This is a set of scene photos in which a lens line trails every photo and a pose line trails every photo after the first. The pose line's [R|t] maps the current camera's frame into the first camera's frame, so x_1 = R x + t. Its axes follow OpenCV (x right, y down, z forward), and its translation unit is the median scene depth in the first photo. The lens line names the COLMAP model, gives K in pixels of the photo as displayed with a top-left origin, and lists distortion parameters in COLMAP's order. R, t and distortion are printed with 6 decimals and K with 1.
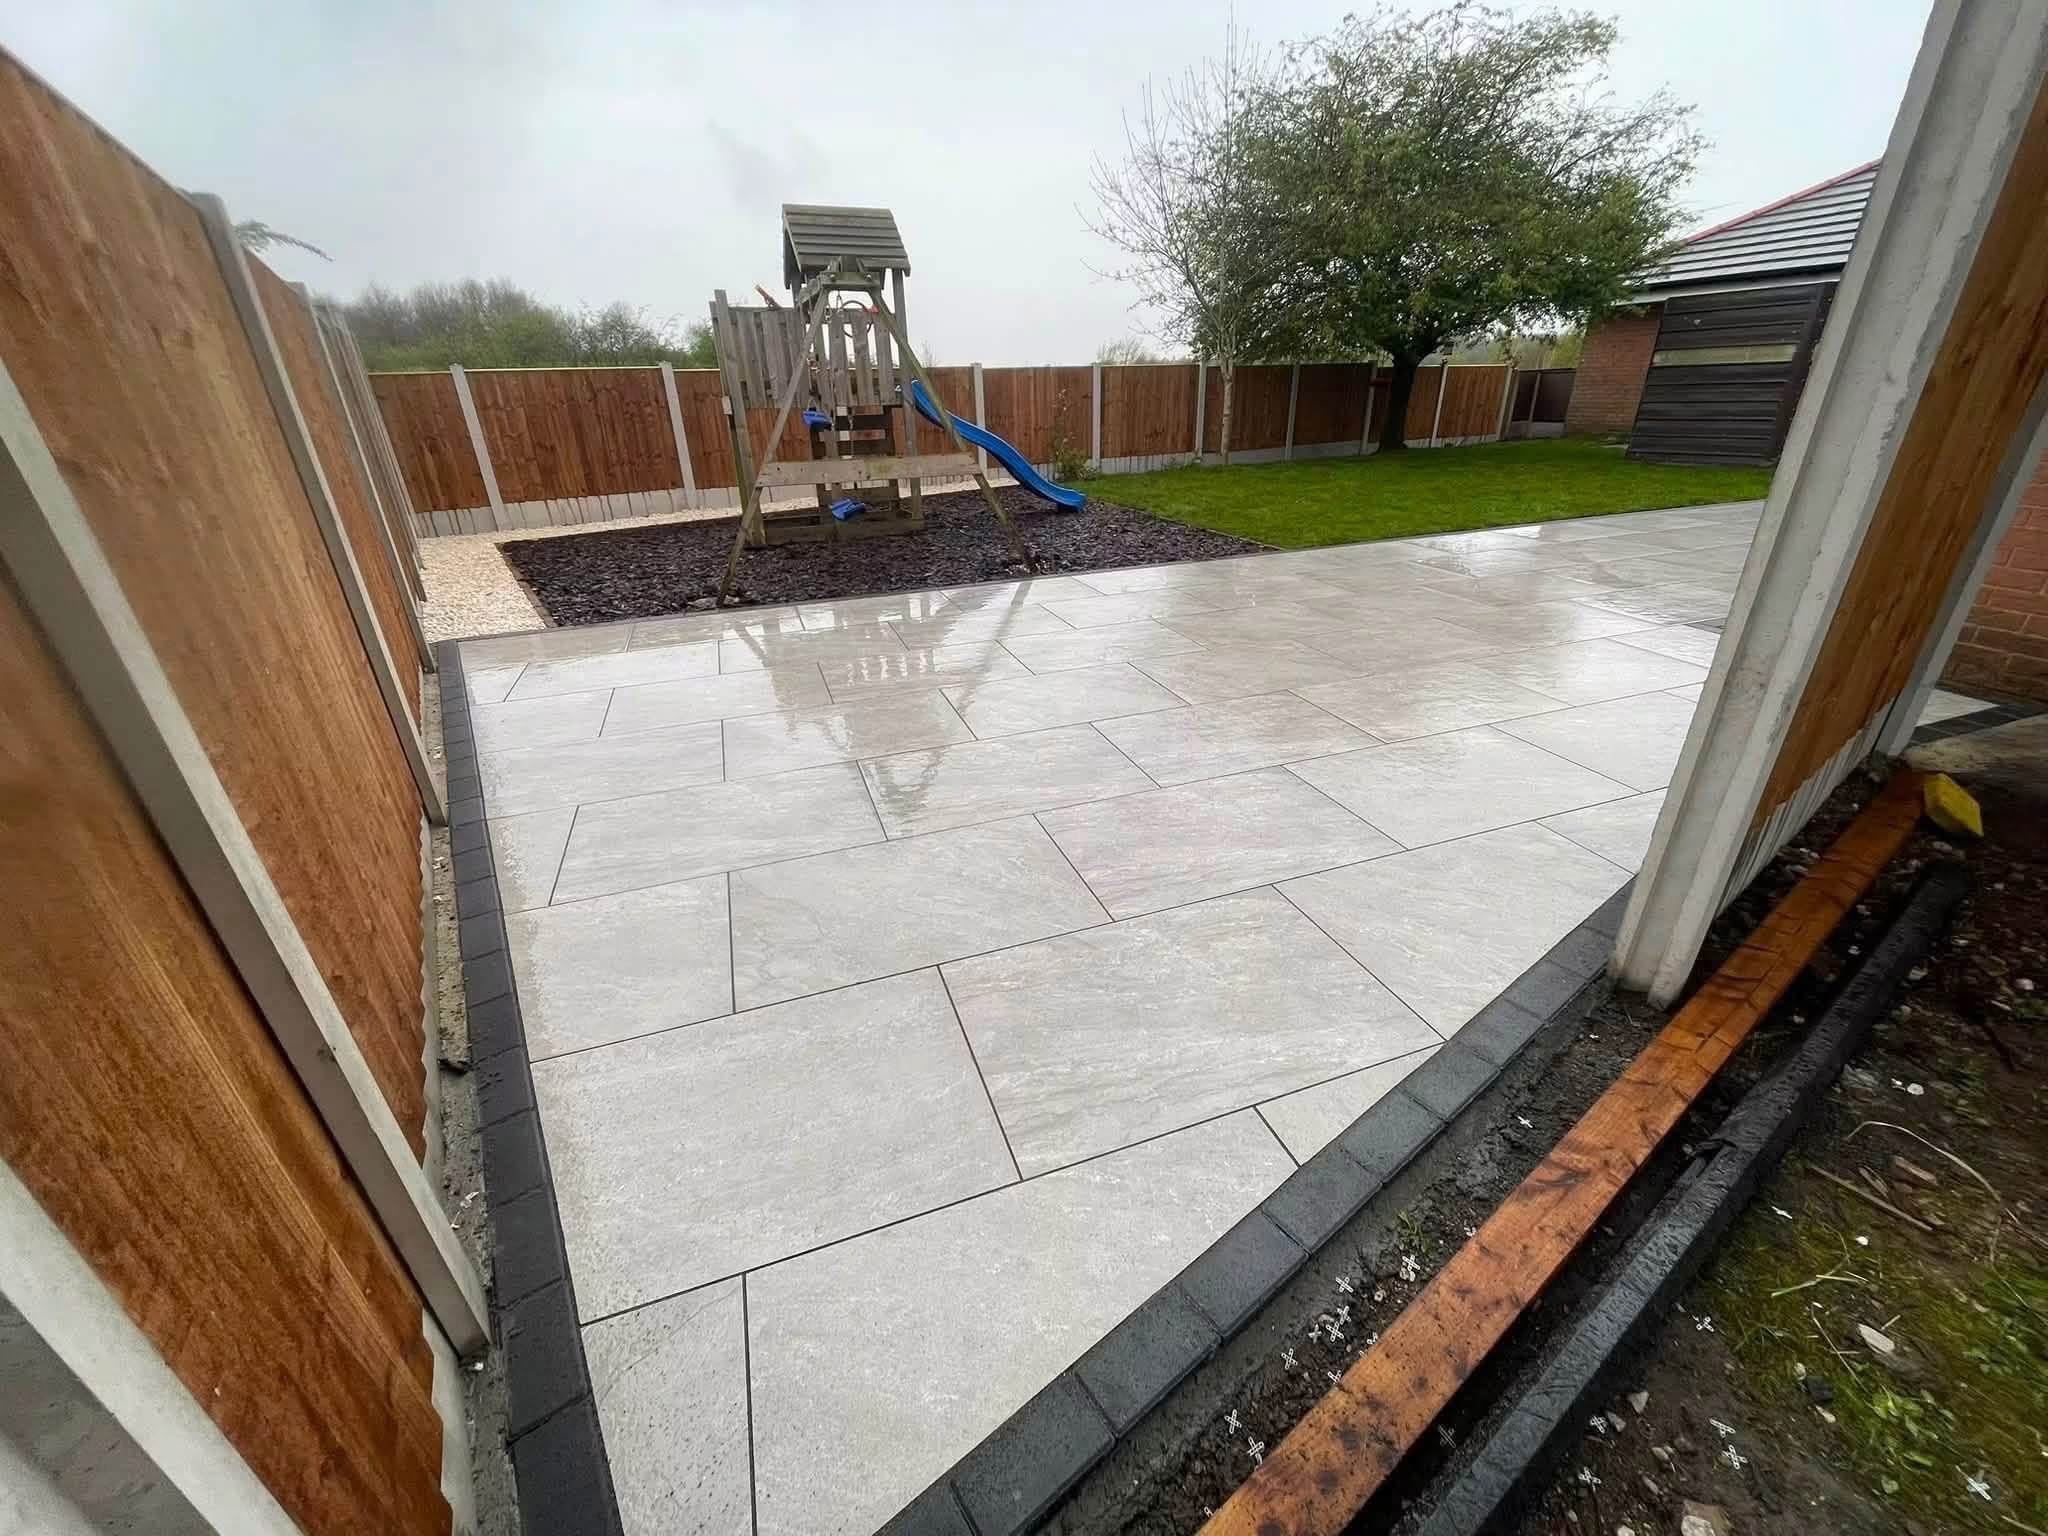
lens RADIAL K [[818.5, 0, 1024.5], [0, 818.5, 768.4], [0, 0, 1]] dist [-0.003806, -0.000110]
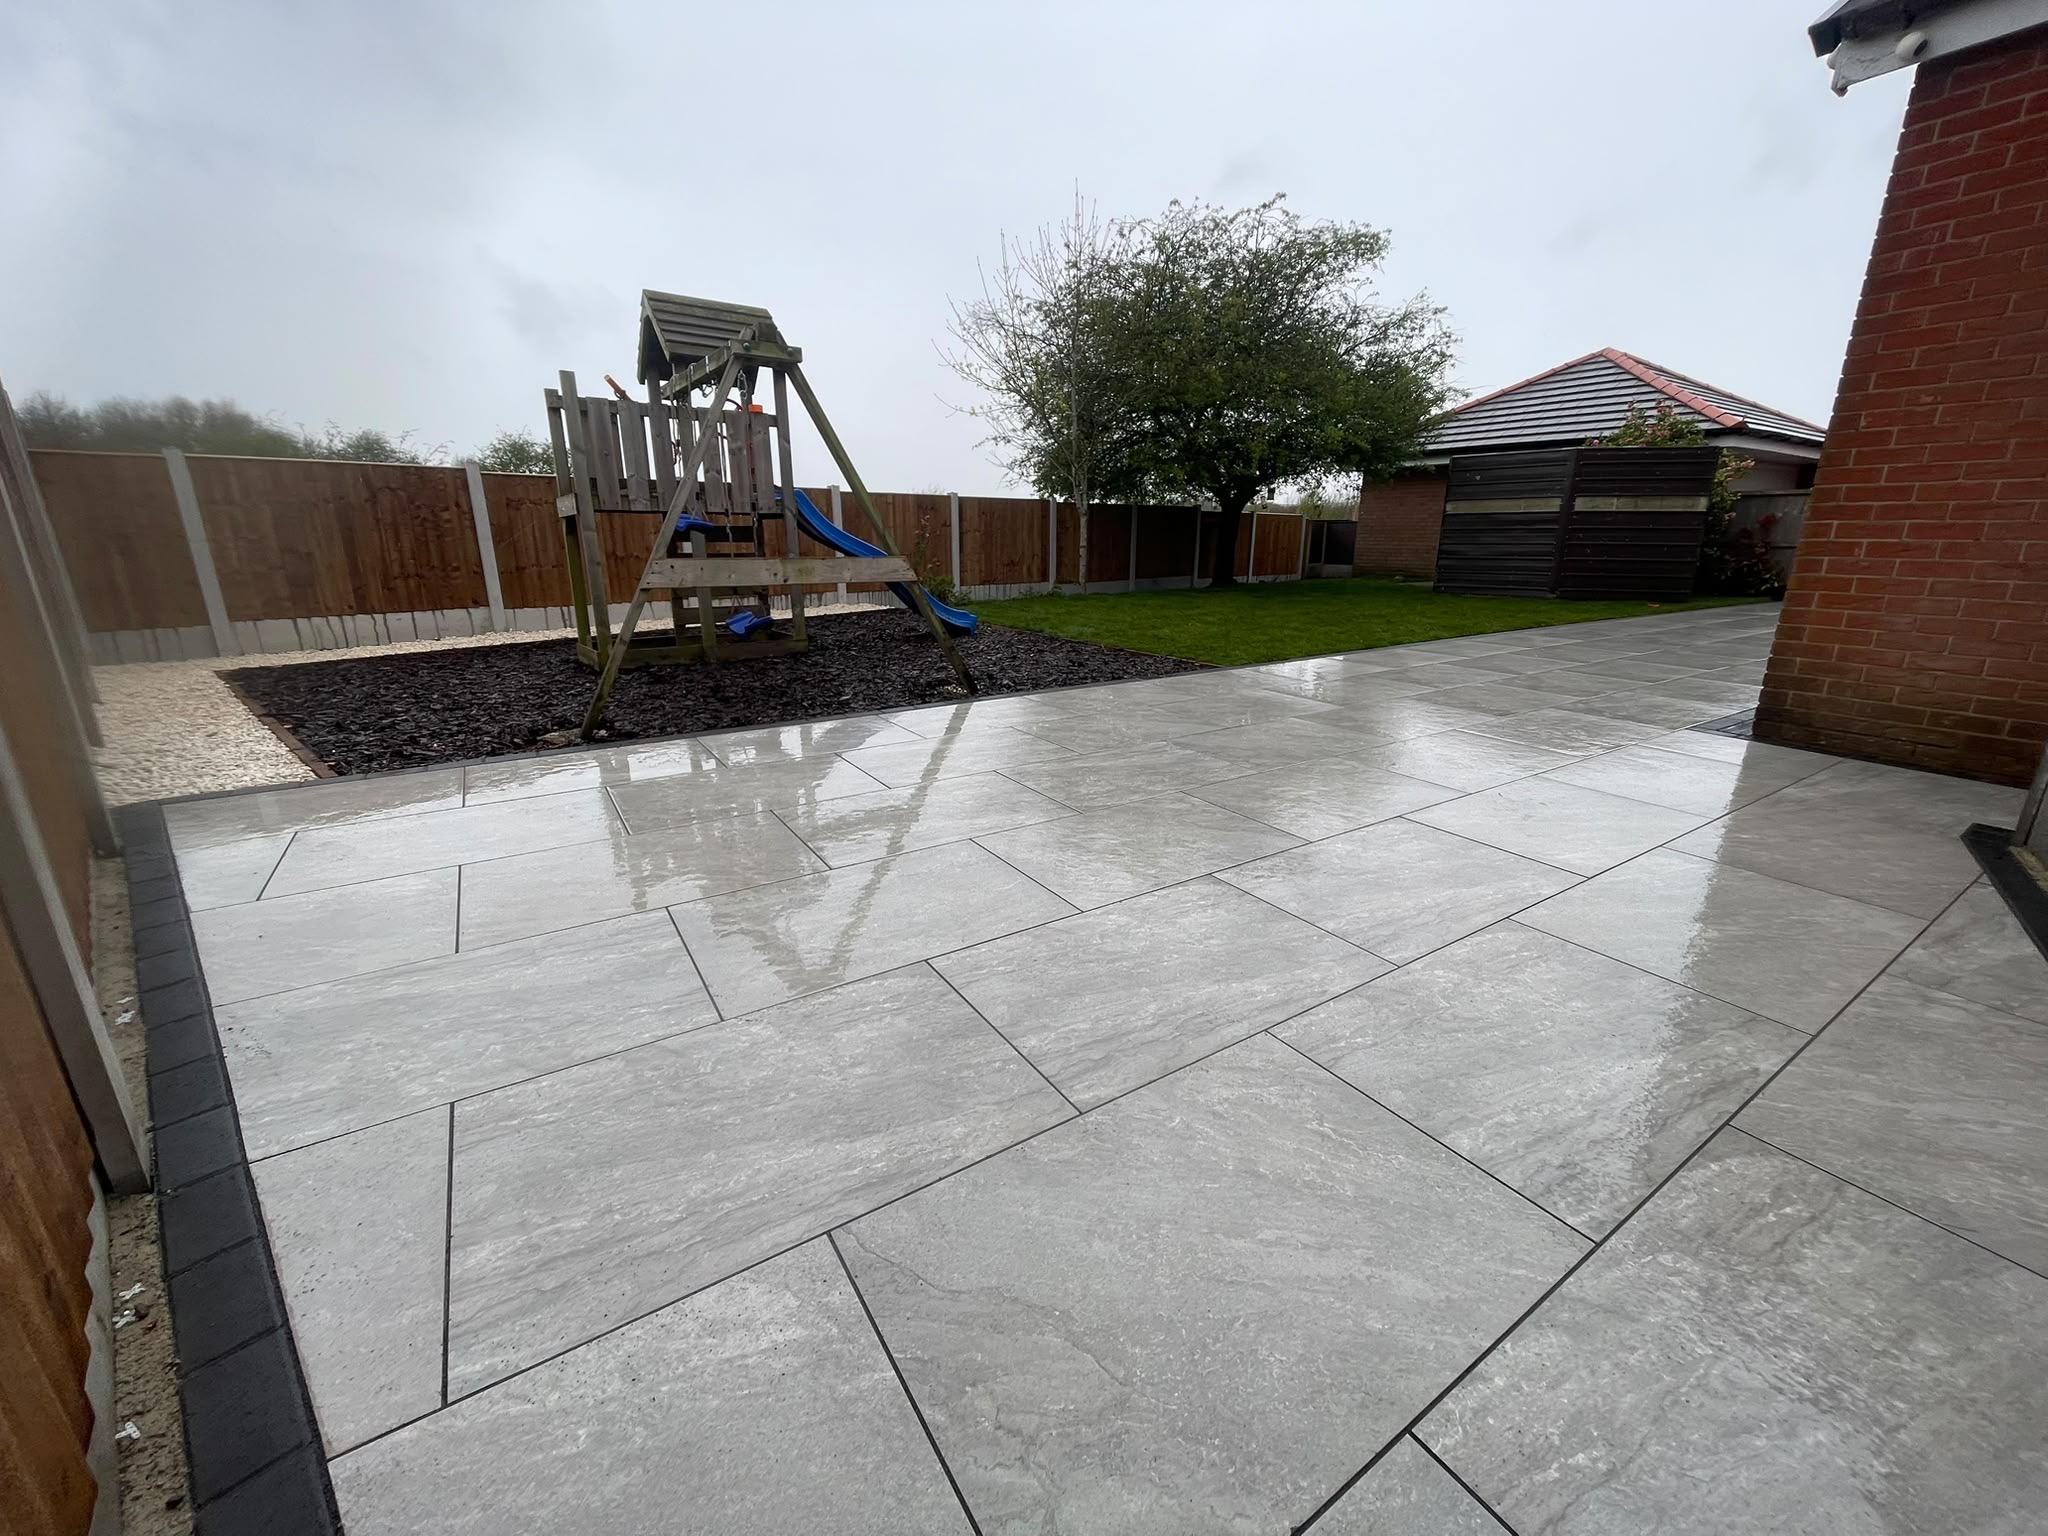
lens RADIAL K [[818.5, 0, 1026.2], [0, 818.5, 772.3], [0, 0, 1]] dist [-0.003806, -0.000110]
pose [[0.971971, -0.037429, 0.232102, -0.085126], [0.072612, 0.986771, -0.144948, -0.017743], [-0.223606, 0.157739, 0.961831, 0.106746]]
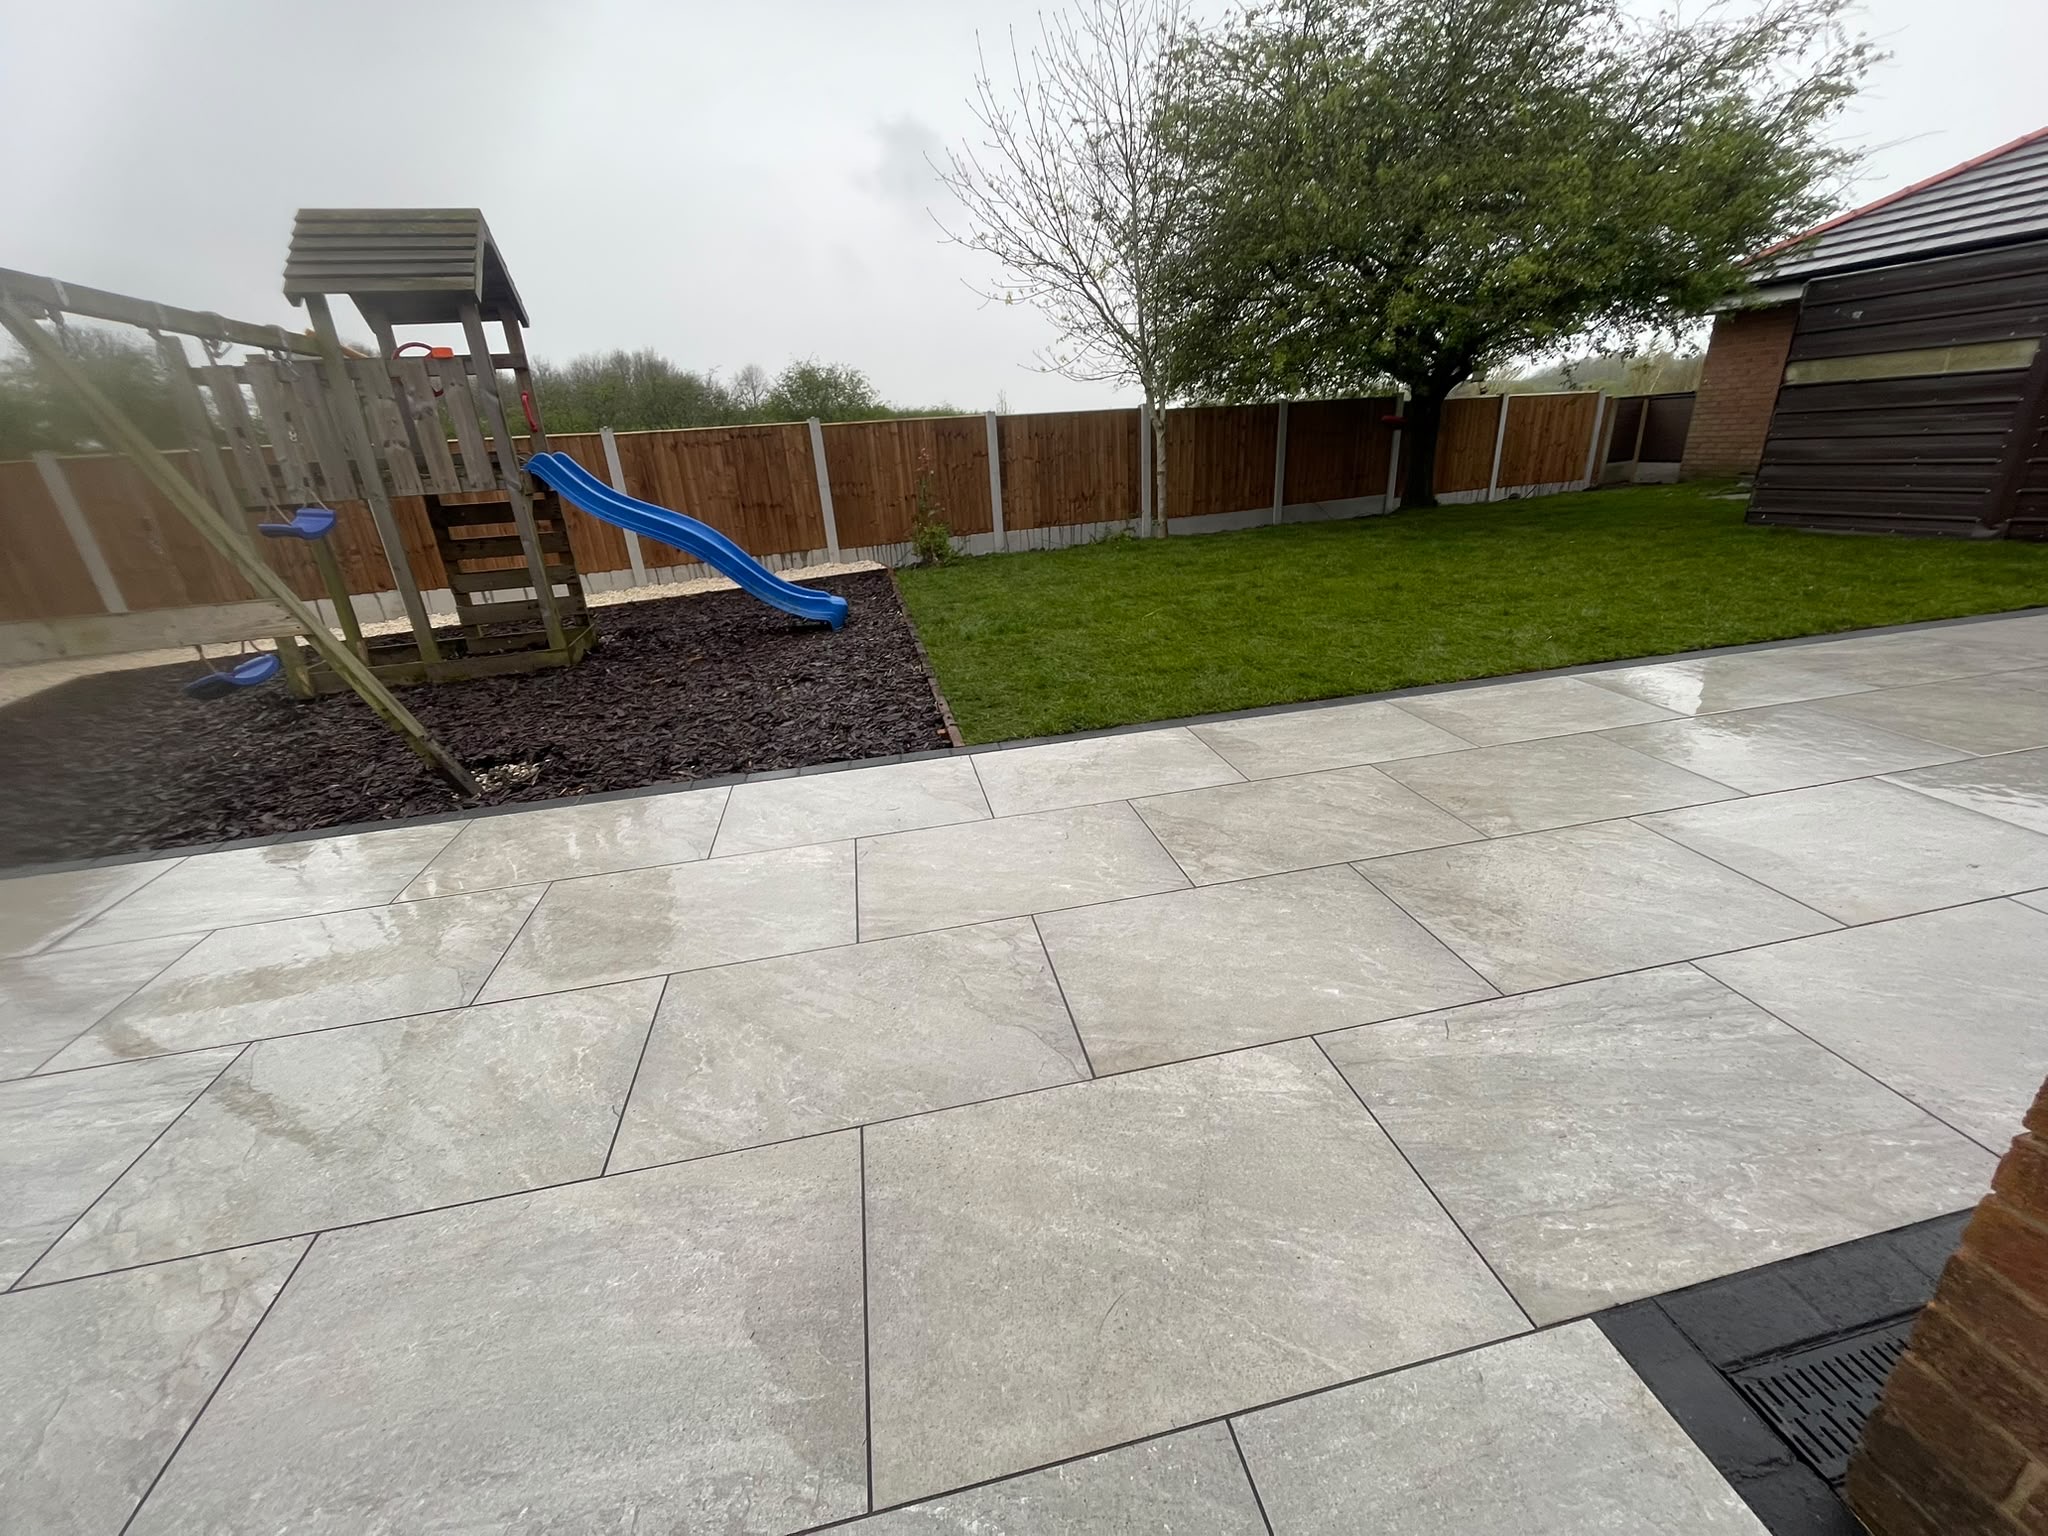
lens RADIAL K [[818.5, 0, 1021.5], [0, 818.5, 778.2], [0, 0, 1]] dist [-0.003806, -0.000110]
pose [[0.990255, 0.023966, -0.137189, 0.289481], [-0.028923, 0.998995, -0.034249, -0.152422], [0.136230, 0.037883, 0.989953, 0.310103]]
